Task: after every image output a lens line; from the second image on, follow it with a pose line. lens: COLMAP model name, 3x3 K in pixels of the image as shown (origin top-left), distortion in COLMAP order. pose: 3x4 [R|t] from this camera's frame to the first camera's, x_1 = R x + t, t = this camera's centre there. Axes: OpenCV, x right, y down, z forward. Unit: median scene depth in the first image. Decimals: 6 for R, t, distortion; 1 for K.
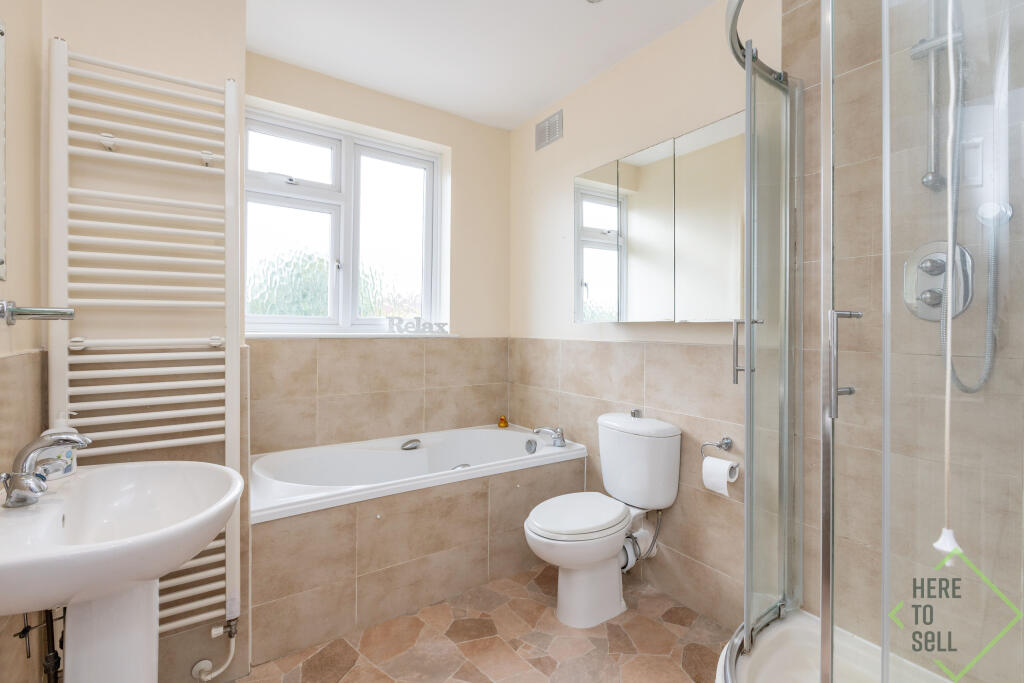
lens RADIAL K [[467.1, 0, 509.7], [0, 467.1, 333.8], [0, 0, 1]] dist [-0.001371, -0.001508]
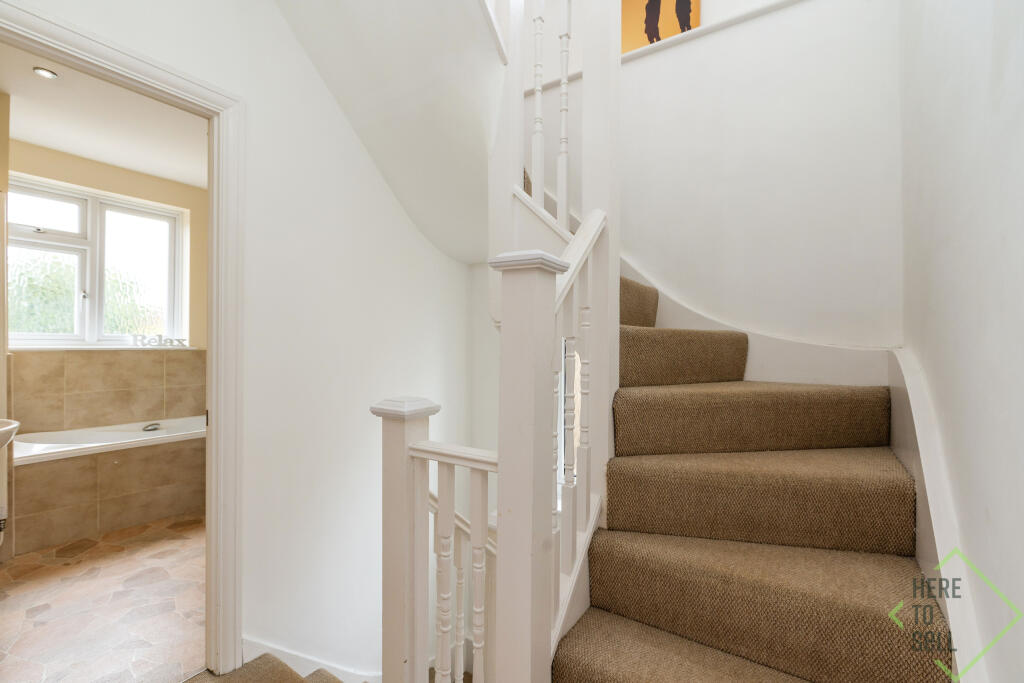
lens RADIAL K [[467.1, 0, 514.1], [0, 467.1, 346.7], [0, 0, 1]] dist [-0.001371, -0.001508]
pose [[0.926409, -0.002676, 0.376510, 0.263291], [0.003054, 0.999995, -0.000407, 0.003063], [-0.376507, 0.001527, 0.926413, -0.681996]]
